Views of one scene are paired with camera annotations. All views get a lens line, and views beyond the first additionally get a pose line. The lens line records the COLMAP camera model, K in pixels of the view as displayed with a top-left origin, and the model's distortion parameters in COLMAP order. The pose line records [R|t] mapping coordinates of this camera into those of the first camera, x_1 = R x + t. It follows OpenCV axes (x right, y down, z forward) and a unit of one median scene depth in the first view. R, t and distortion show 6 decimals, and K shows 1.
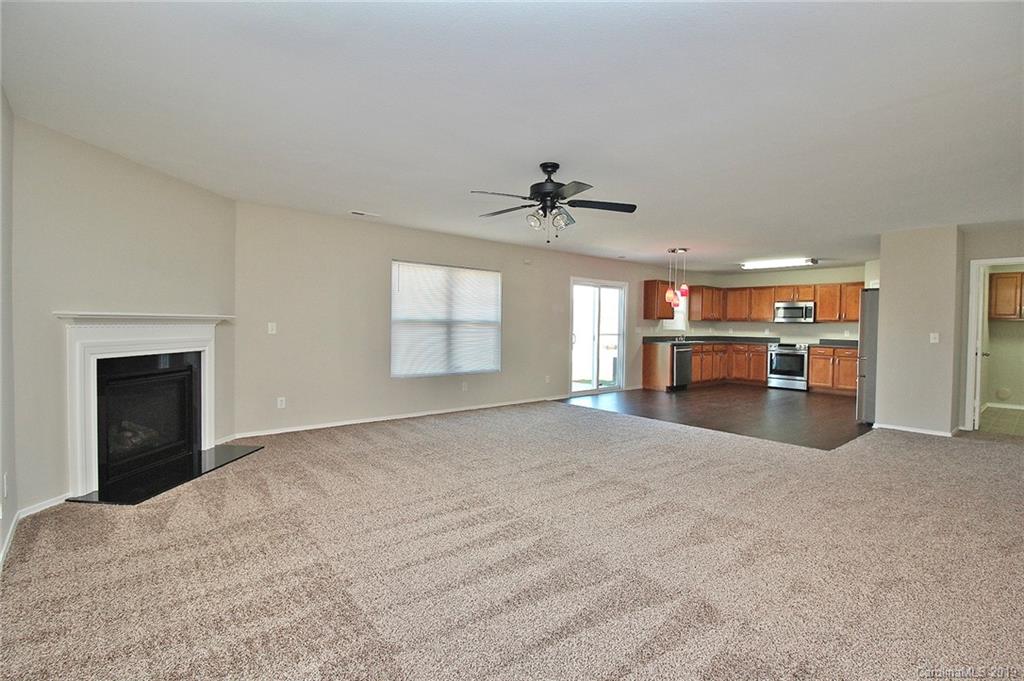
lens RADIAL K [[485.8, 0, 514.0], [0, 485.8, 332.8], [0, 0, 1]] dist [0.000752, -0.000518]
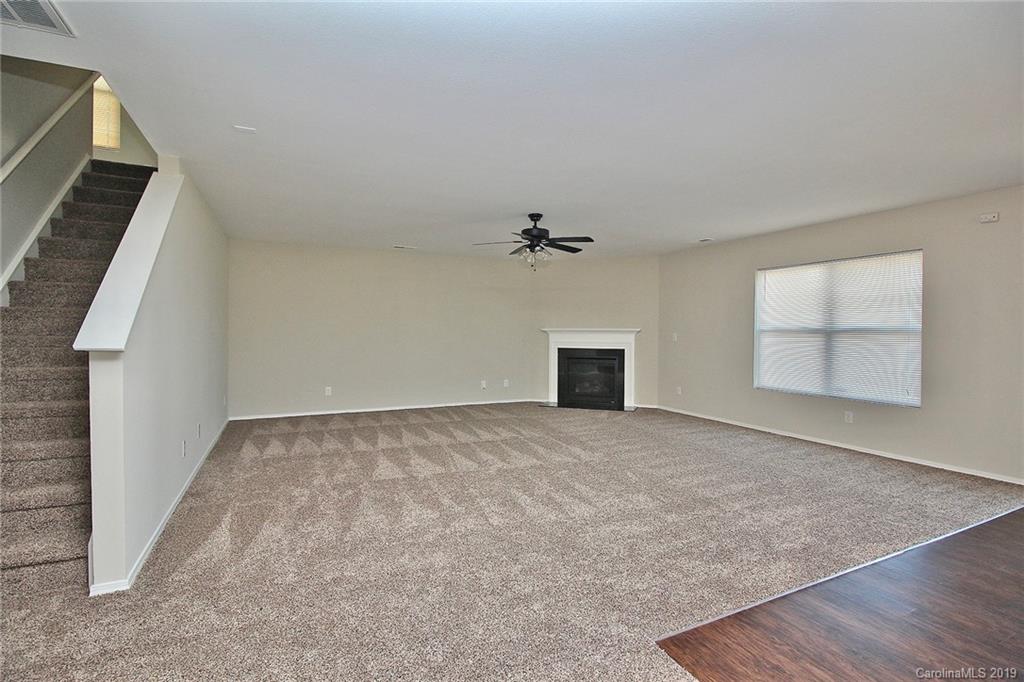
lens RADIAL K [[485.8, 0, 514.0], [0, 485.8, 333.3], [0, 0, 1]] dist [0.000752, -0.000518]
pose [[-0.286026, -0.012837, -0.958136, 0.828512], [-0.023131, 0.999711, -0.006489, -0.001004], [0.957943, 0.020307, -0.286240, 0.774498]]
